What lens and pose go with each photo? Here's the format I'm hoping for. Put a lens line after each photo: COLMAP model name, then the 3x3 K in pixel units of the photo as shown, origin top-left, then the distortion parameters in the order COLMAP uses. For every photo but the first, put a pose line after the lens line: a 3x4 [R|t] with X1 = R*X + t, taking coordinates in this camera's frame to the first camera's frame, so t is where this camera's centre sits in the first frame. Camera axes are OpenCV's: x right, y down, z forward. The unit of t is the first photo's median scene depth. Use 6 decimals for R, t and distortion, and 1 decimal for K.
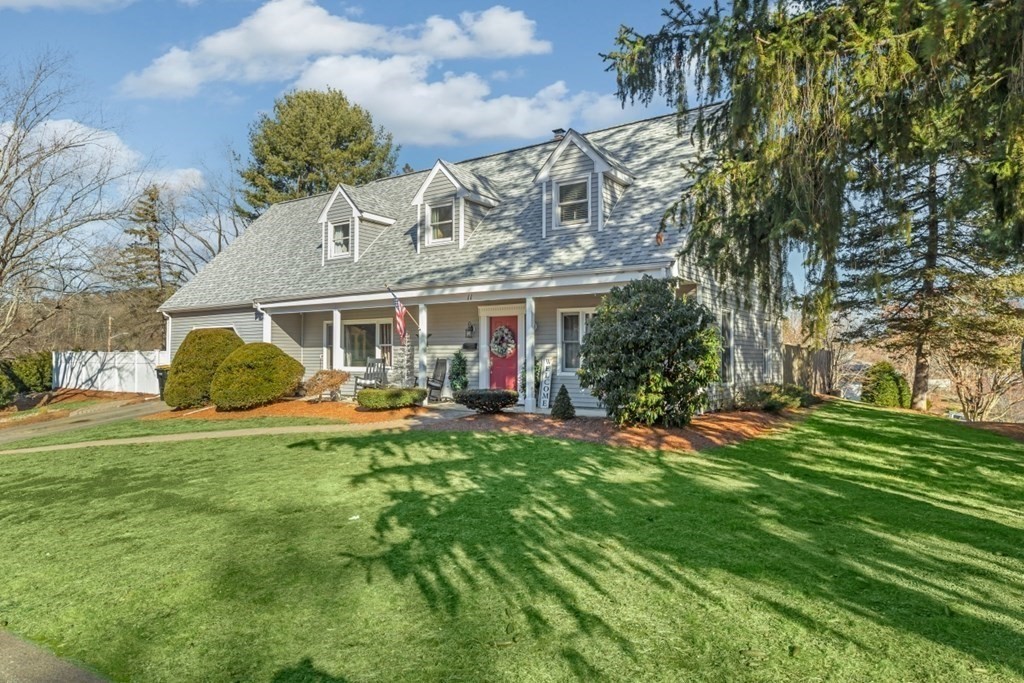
lens RADIAL K [[623.3, 0, 508.9], [0, 623.3, 336.5], [0, 0, 1]] dist [0.003178, 0.002033]
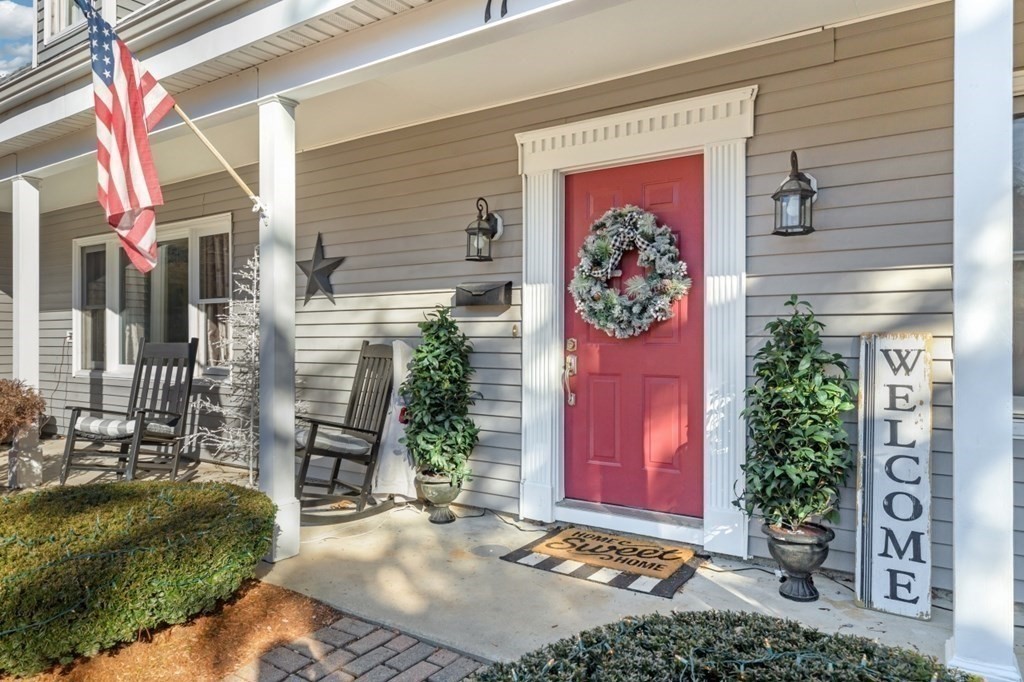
lens RADIAL K [[669.9, 0, 512.0], [0, 669.9, 341.0], [0, 0, 1]] dist [0.004713, 0.002175]
pose [[0.999793, -0.003370, 0.020050, -0.074092], [0.002492, 0.999044, 0.043648, 0.029863], [-0.020178, -0.043589, 0.998846, 0.954857]]
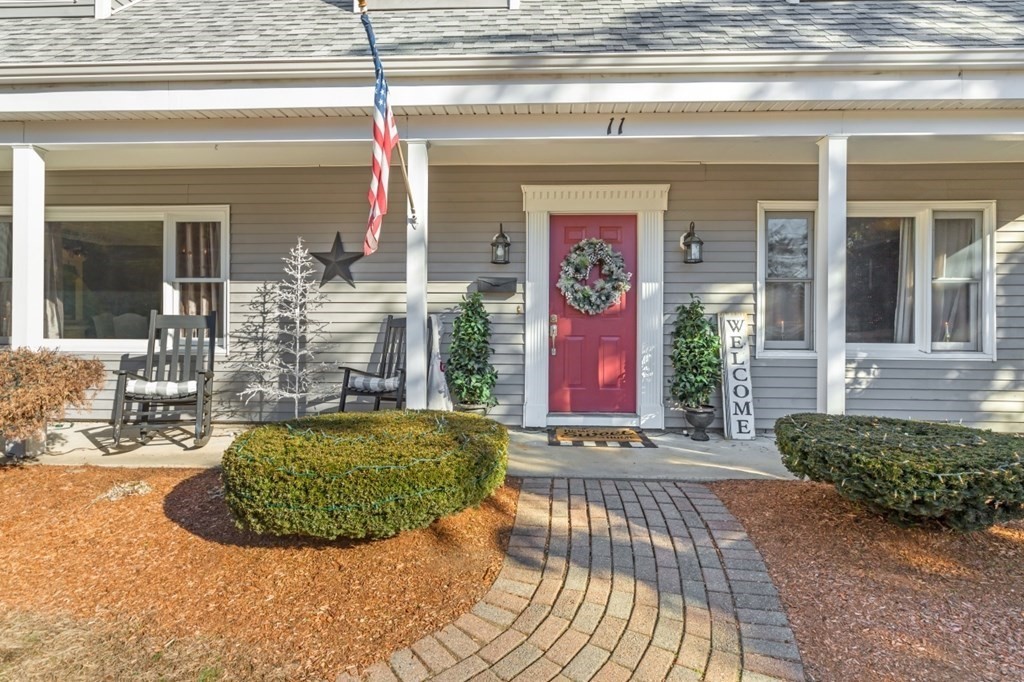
lens RADIAL K [[535.8, 0, 515.6], [0, 535.8, 338.1], [0, 0, 1]] dist [-0.001257, -0.001342]
pose [[0.843503, -0.003809, 0.537111, -0.305640], [-0.023389, 0.998766, 0.043814, 0.044058], [-0.536615, -0.049520, 0.842373, 0.932646]]
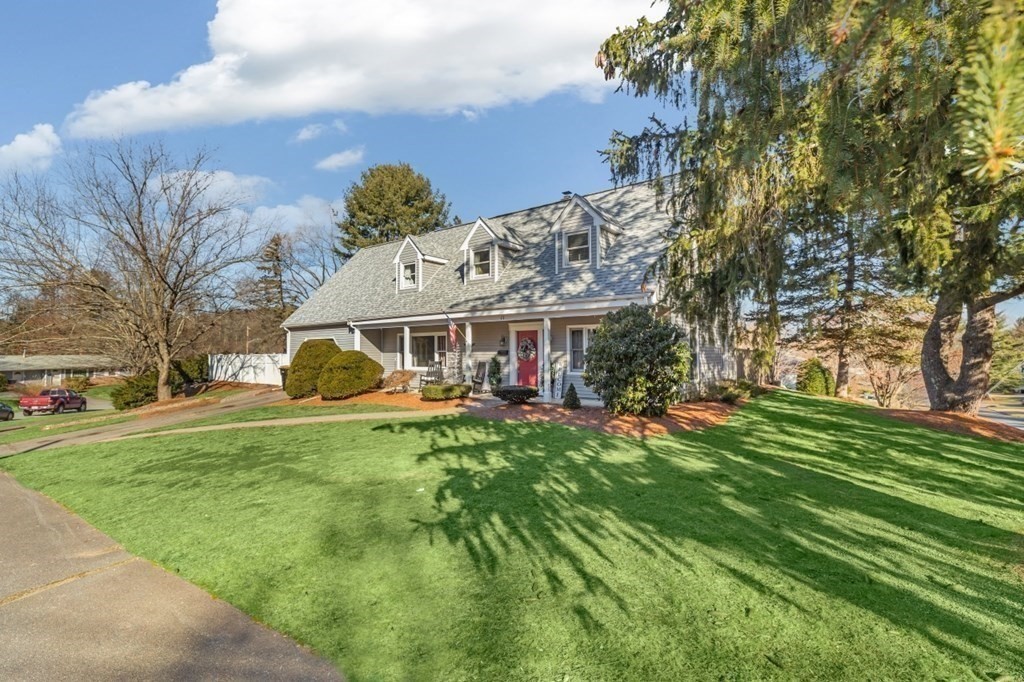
lens RADIAL K [[455.2, 0, 509.3], [0, 455.2, 336.1], [0, 0, 1]] dist [0.000516, -0.000141]
pose [[0.998863, -0.006731, -0.047191, -0.000981], [0.006609, 0.999974, -0.002737, -0.023474], [0.047208, 0.002422, 0.998882, 0.001611]]
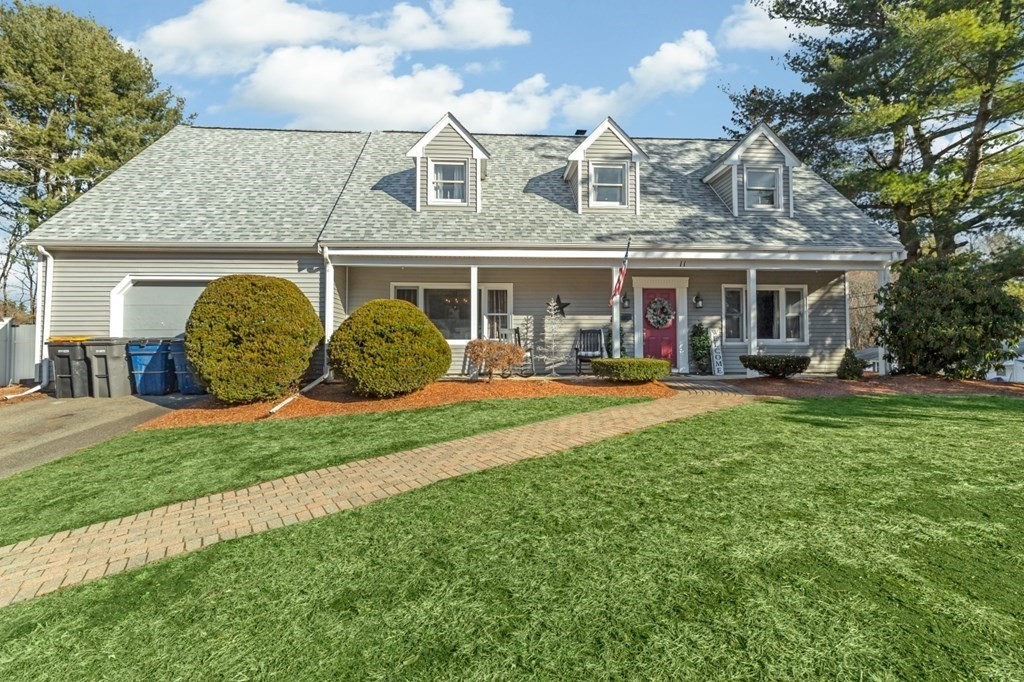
lens RADIAL K [[500.2, 0, 508.7], [0, 500.2, 348.1], [0, 0, 1]] dist [0.000348, -0.000023]
pose [[0.780539, 0.003282, 0.625098, -0.907913], [-0.018524, 0.999668, 0.017882, 0.070808], [-0.624832, -0.025537, 0.780341, 0.657540]]
